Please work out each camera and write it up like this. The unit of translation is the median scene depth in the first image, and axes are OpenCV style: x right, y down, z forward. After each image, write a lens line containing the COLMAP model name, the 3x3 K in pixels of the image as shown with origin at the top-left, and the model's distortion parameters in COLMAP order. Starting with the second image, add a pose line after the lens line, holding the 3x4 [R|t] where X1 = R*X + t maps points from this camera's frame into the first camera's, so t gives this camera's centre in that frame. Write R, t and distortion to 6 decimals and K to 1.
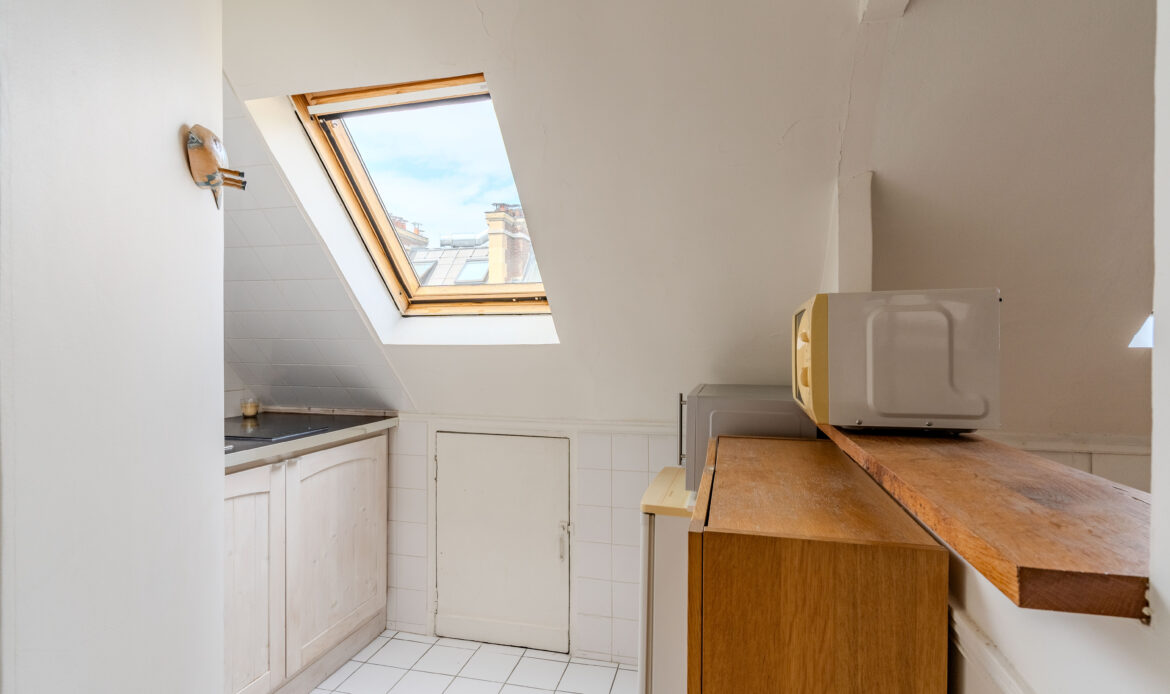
lens RADIAL K [[595.4, 0, 585.0], [0, 595.4, 347.0], [0, 0, 1]] dist [0.004654, 0.000158]
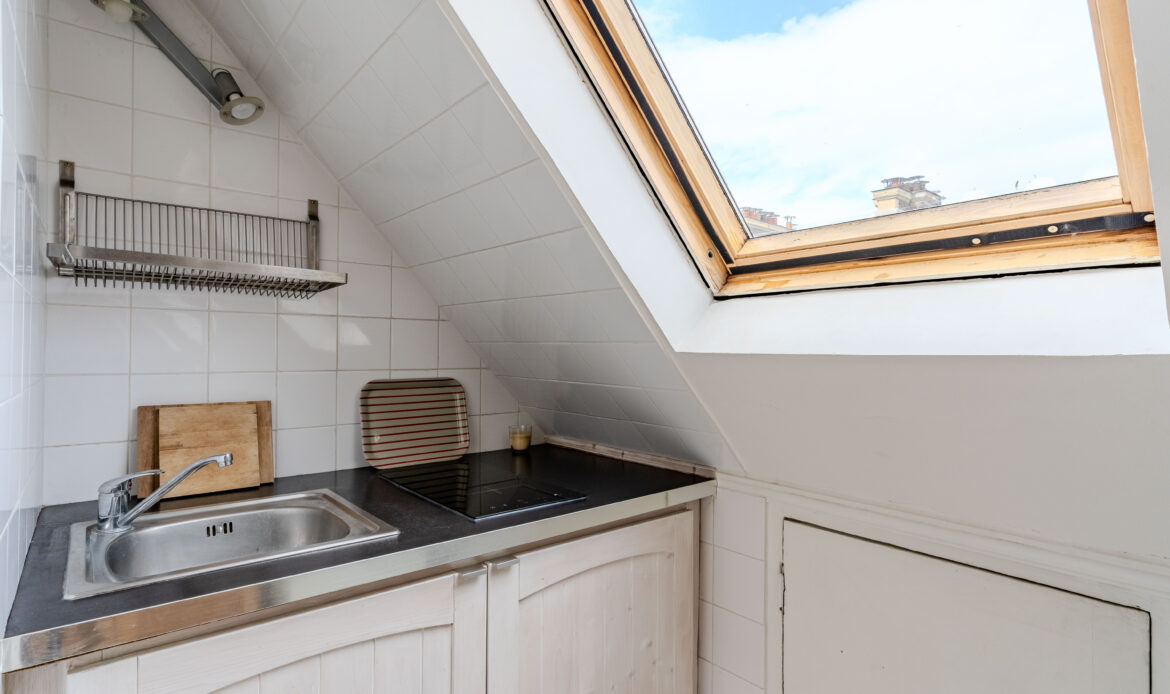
lens RADIAL K [[582.0, 0, 581.1], [0, 582.0, 348.1], [0, 0, 1]] dist [0.002373, -0.000605]
pose [[0.810478, 0.002022, -0.585766, -0.099451], [-0.005230, 0.999979, -0.003785, -0.005278], [0.585746, 0.006131, 0.810472, 0.506206]]
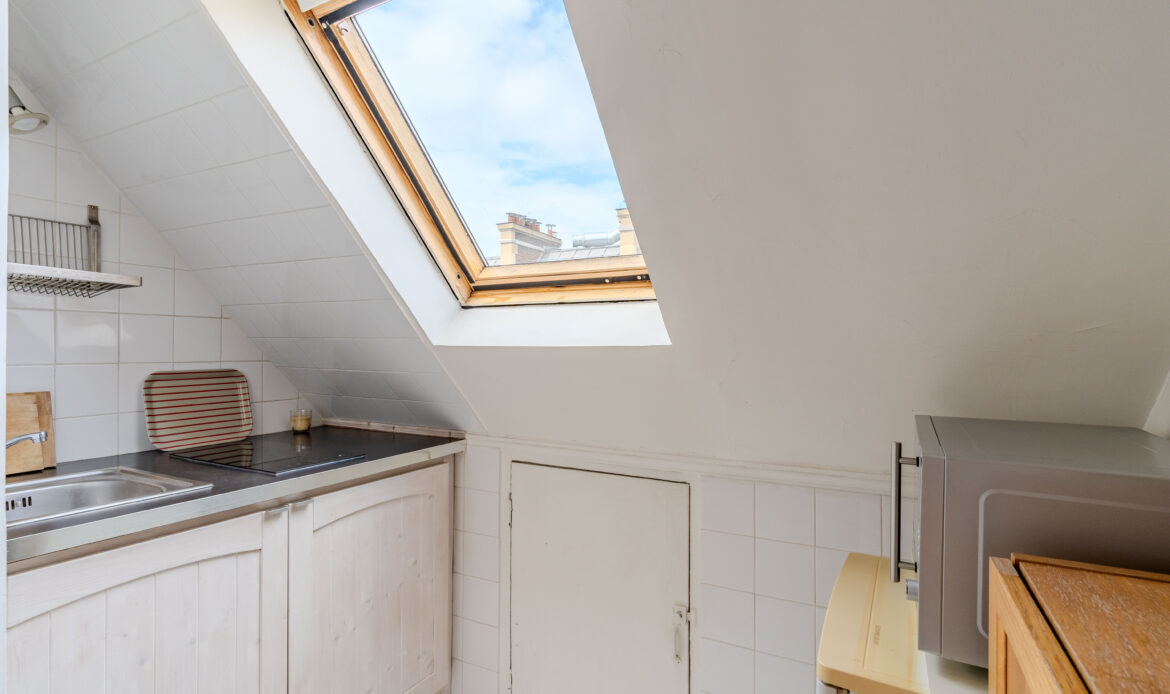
lens RADIAL K [[582.0, 0, 581.1], [0, 582.0, 348.1], [0, 0, 1]] dist [0.002373, -0.000605]
pose [[0.971554, 0.003164, -0.236796, 0.010181], [-0.003090, 0.999995, 0.000685, -0.001963], [0.236797, 0.000066, 0.971559, 0.323154]]
